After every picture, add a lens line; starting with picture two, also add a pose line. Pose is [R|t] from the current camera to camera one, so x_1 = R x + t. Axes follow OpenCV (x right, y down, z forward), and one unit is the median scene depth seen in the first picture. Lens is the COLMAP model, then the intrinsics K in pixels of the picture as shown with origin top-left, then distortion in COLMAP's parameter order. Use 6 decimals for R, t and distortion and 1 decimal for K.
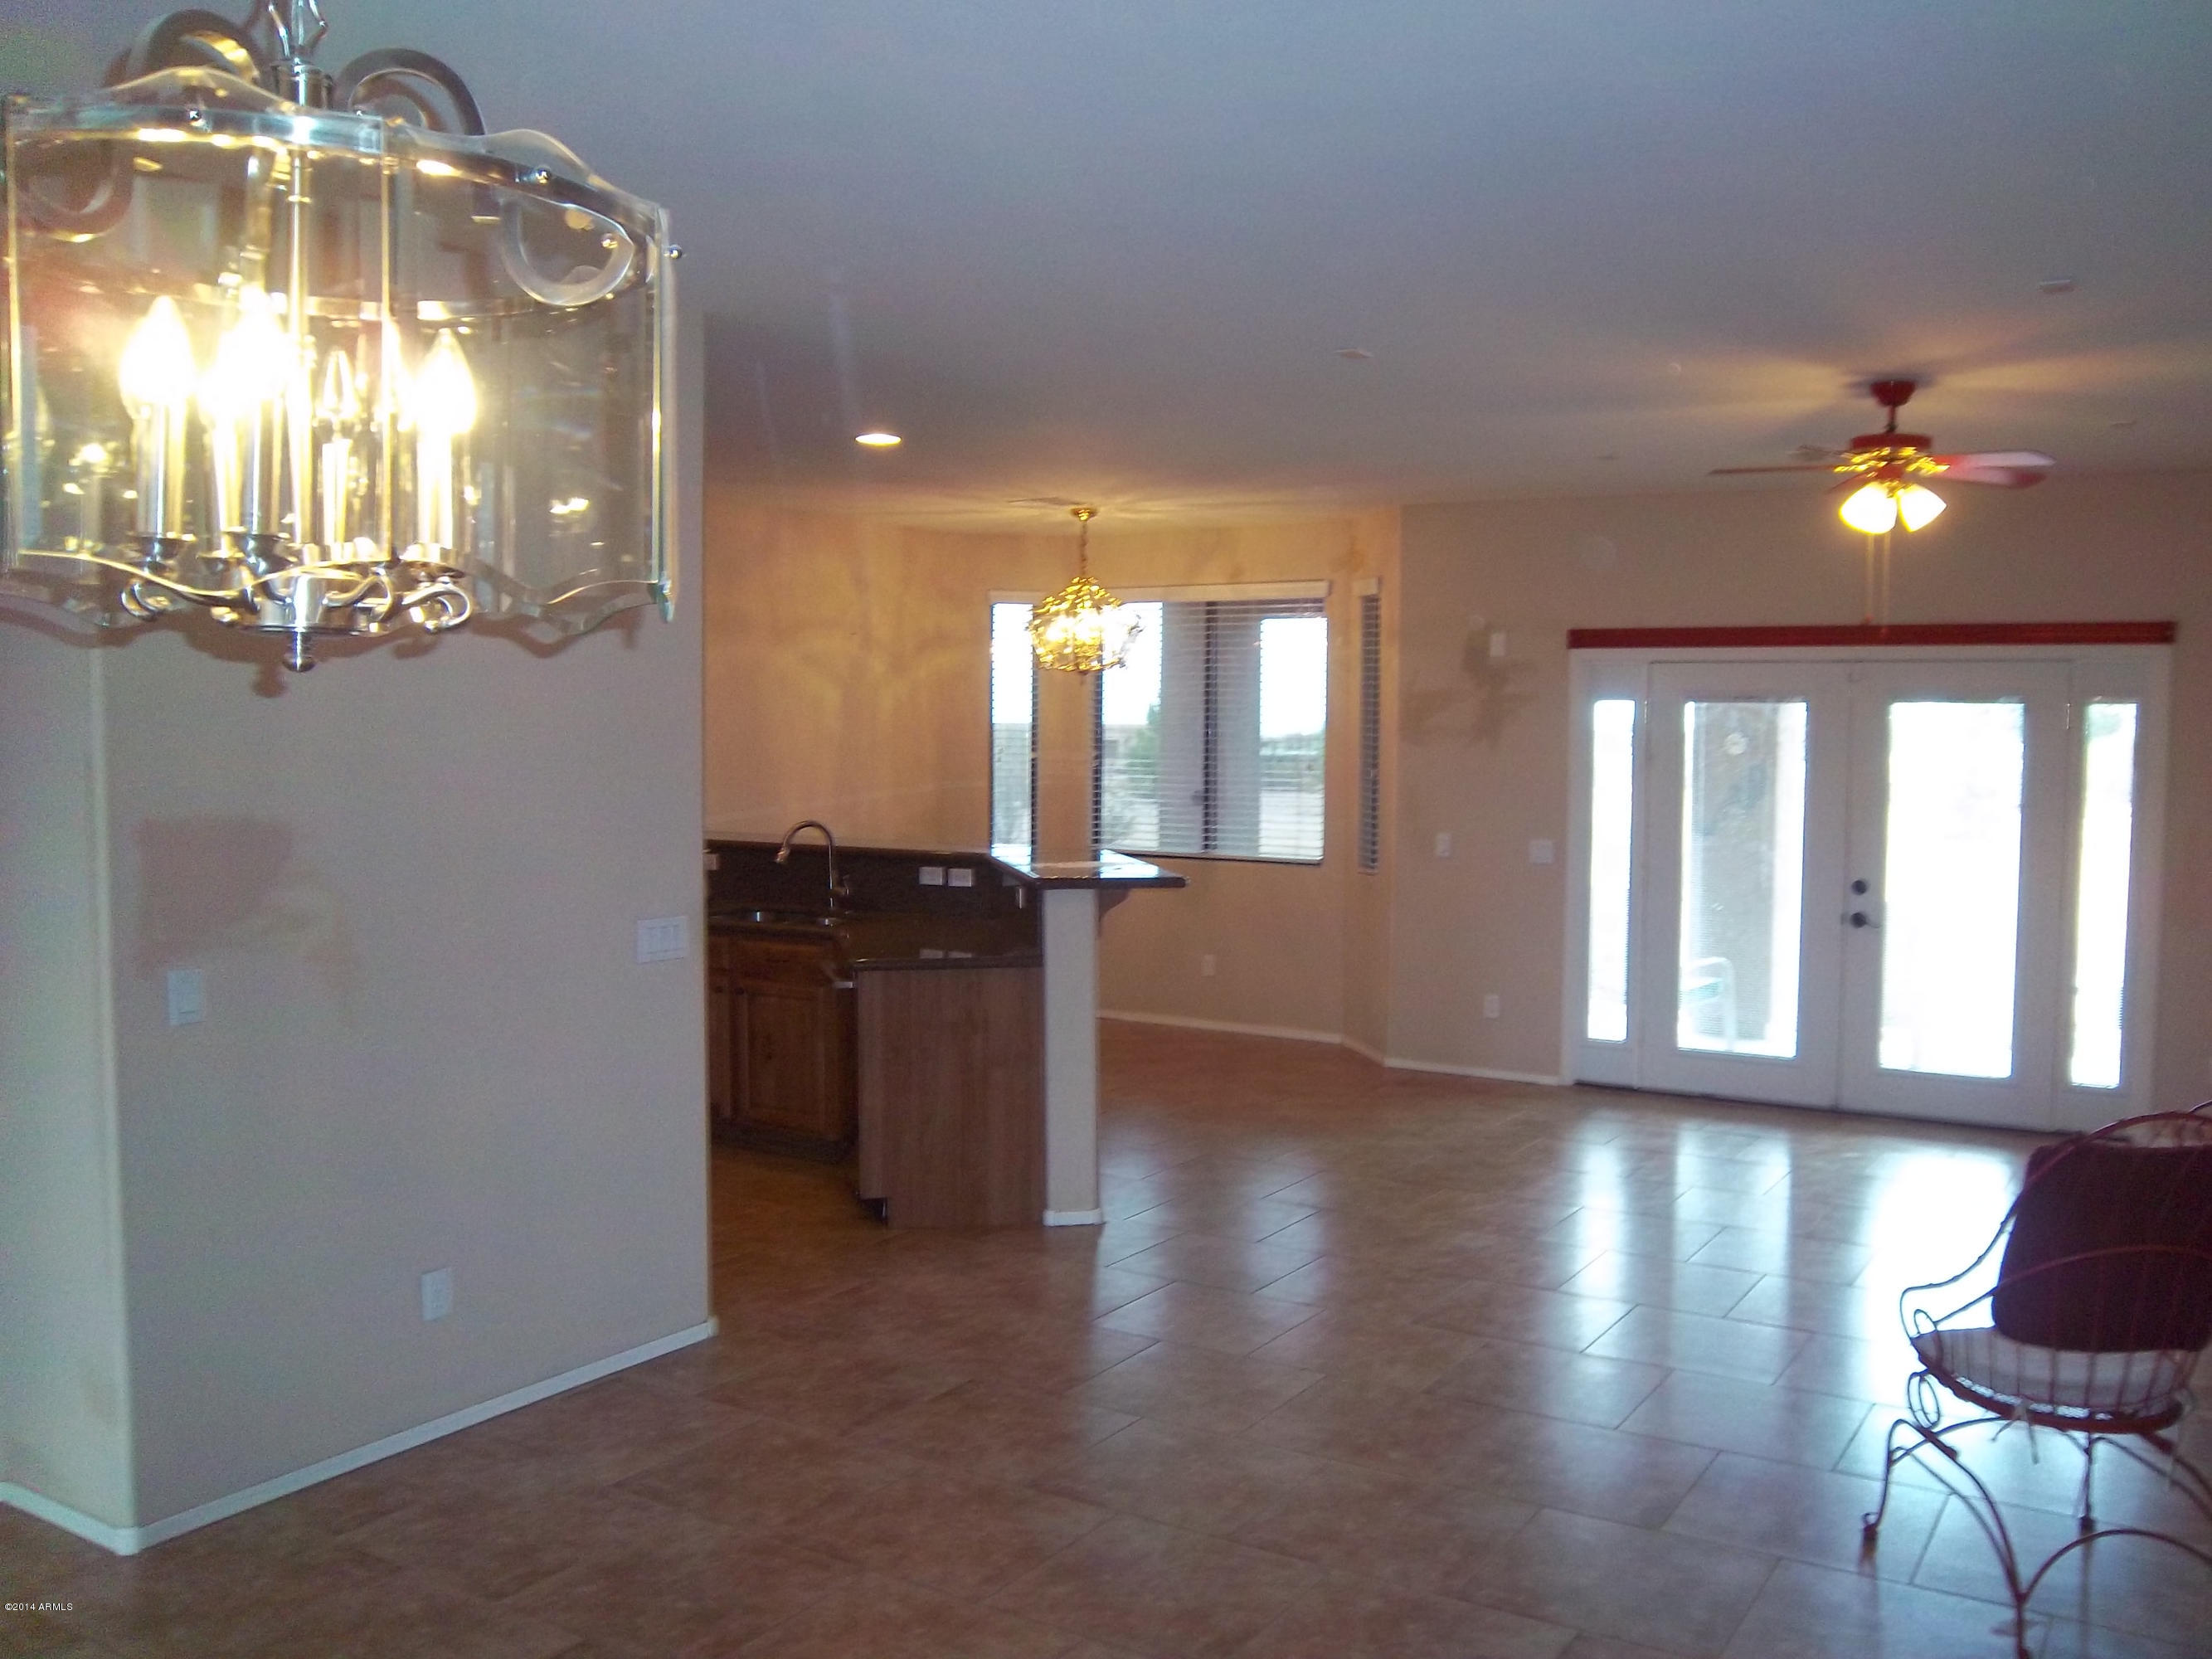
lens RADIAL K [[1891.6, 0, 1149.2], [0, 1891.6, 869.2], [0, 0, 1]] dist [-0.111047, 0.105477]
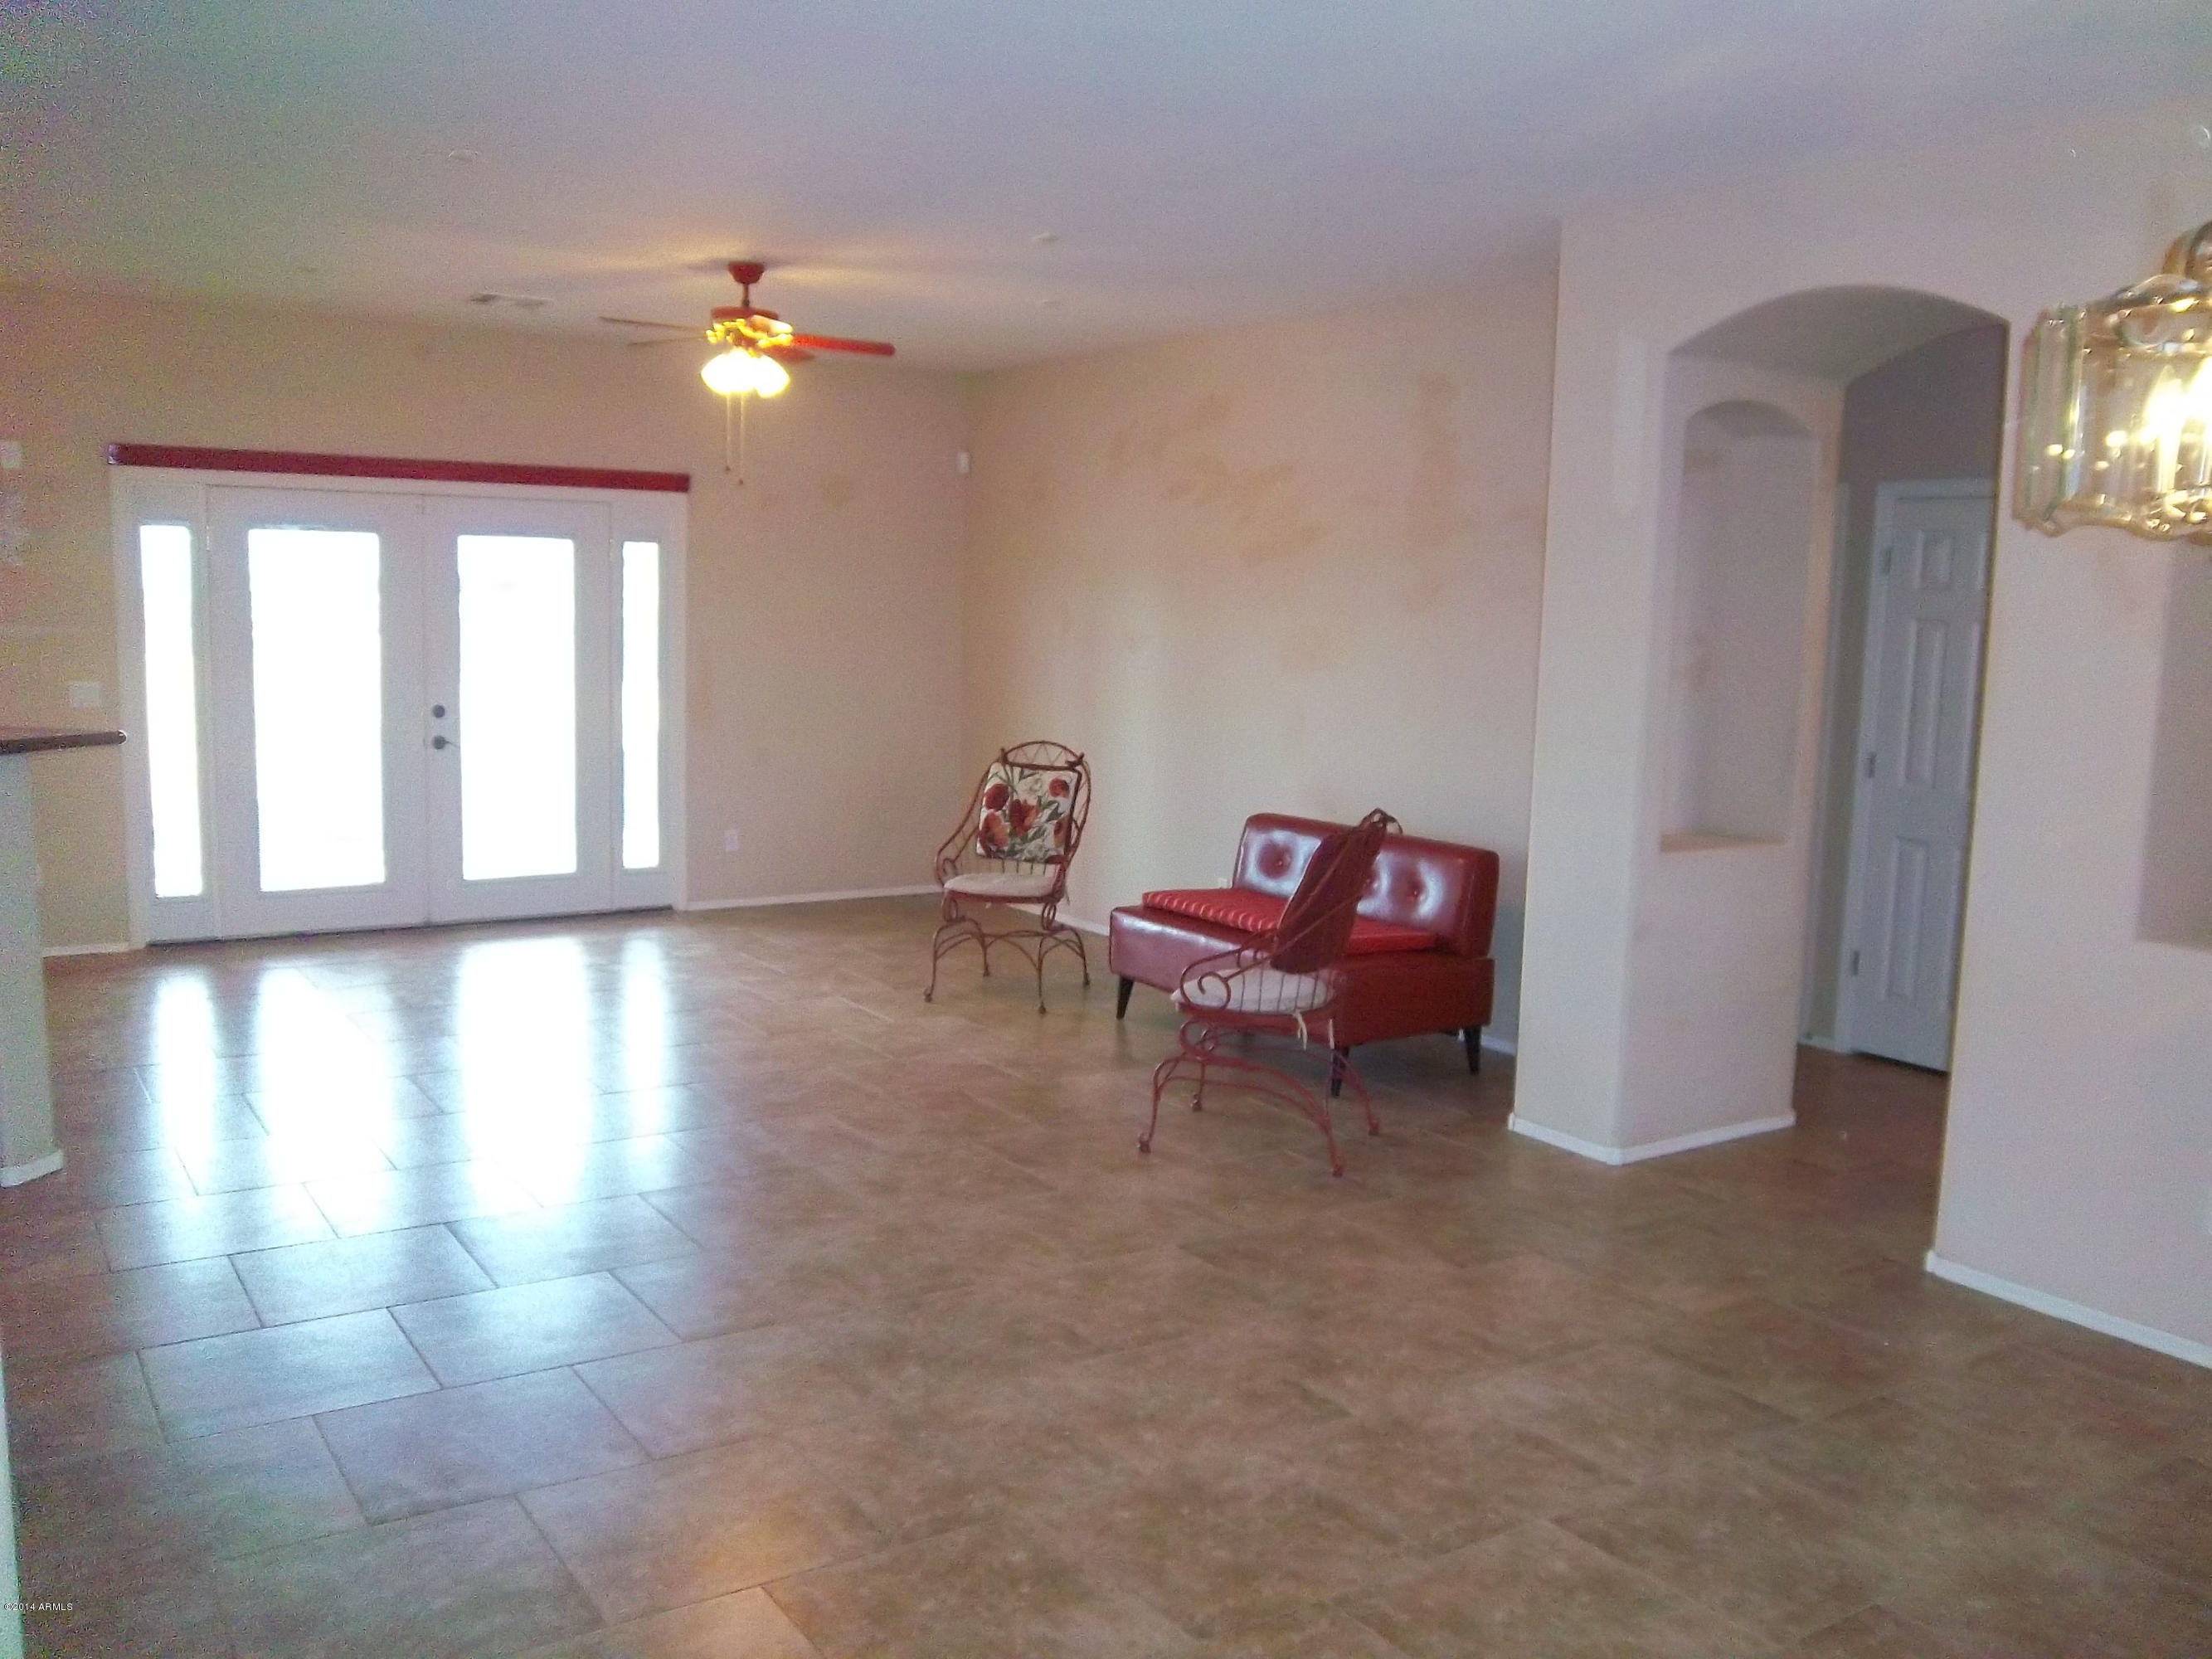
lens RADIAL K [[1891.6, 0, 1149.2], [0, 1891.6, 869.2], [0, 0, 1]] dist [-0.111047, 0.105477]
pose [[0.419593, -0.125787, 0.898955, -0.413714], [0.044474, 0.992011, 0.118050, -0.008879], [-0.906622, -0.009553, 0.421835, 0.190908]]
